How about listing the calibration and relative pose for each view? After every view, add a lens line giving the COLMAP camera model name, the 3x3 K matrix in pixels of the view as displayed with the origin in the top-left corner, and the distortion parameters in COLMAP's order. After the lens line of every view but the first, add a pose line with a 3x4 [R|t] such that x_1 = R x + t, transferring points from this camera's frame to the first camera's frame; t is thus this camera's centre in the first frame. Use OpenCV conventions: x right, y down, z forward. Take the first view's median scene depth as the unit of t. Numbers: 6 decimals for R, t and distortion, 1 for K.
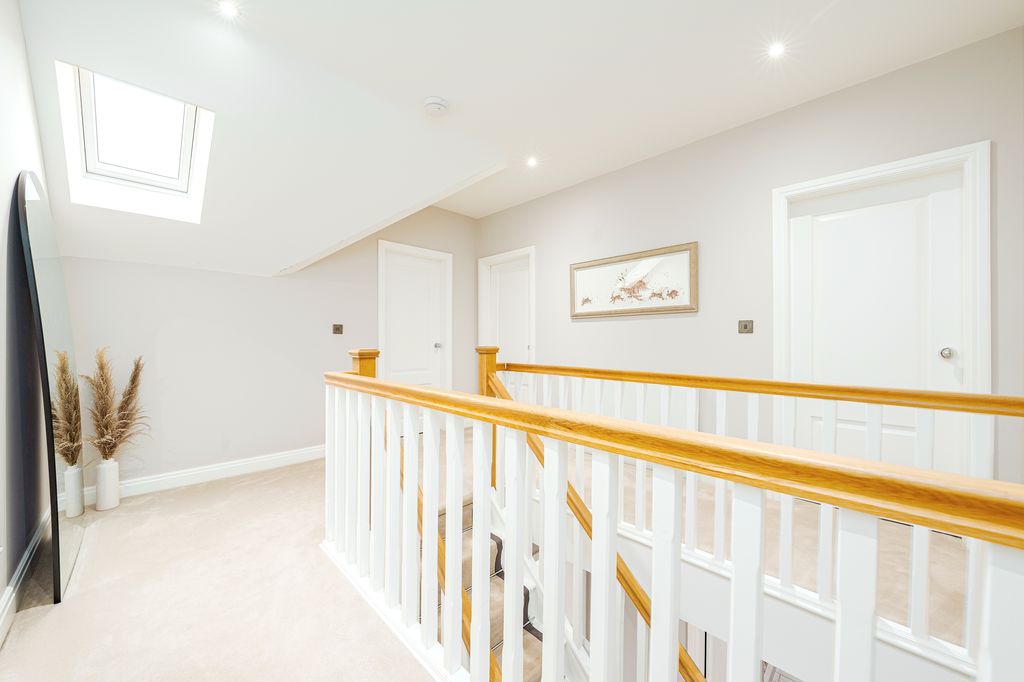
lens RADIAL K [[371.2, 0, 505.9], [0, 371.2, 343.9], [0, 0, 1]] dist [0.000516, -0.000112]
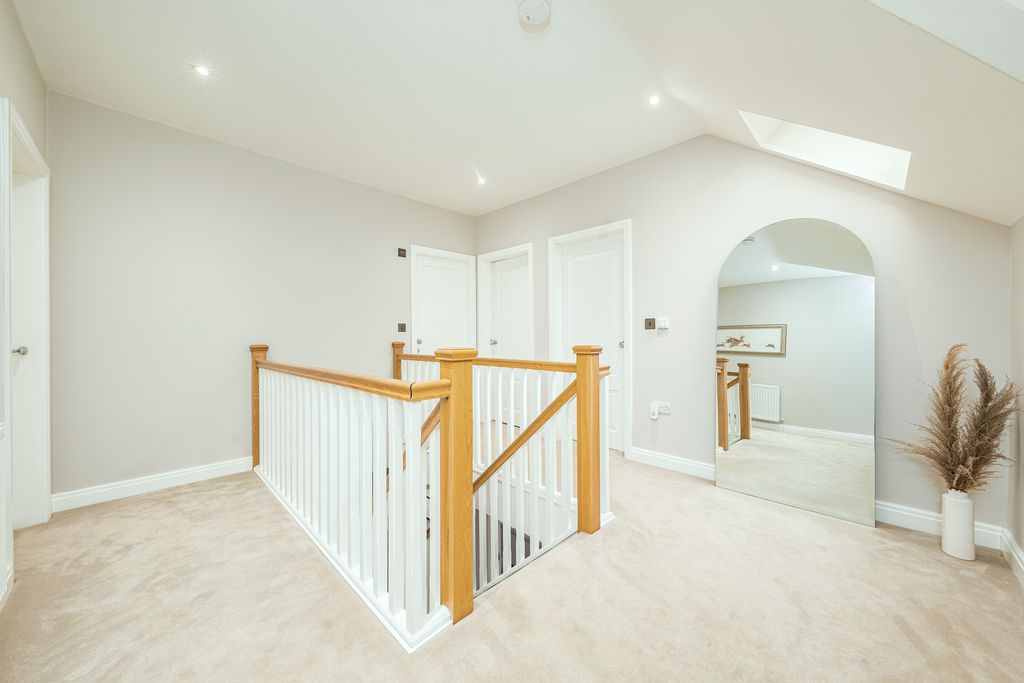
lens RADIAL K [[371.2, 0, 517.9], [0, 371.2, 338.5], [0, 0, 1]] dist [0.000516, -0.000112]
pose [[0.999699, -0.010598, 0.022111, 0.228345], [0.010748, 0.999920, -0.006671, 0.006245], [-0.022038, 0.006906, 0.999733, -0.216041]]
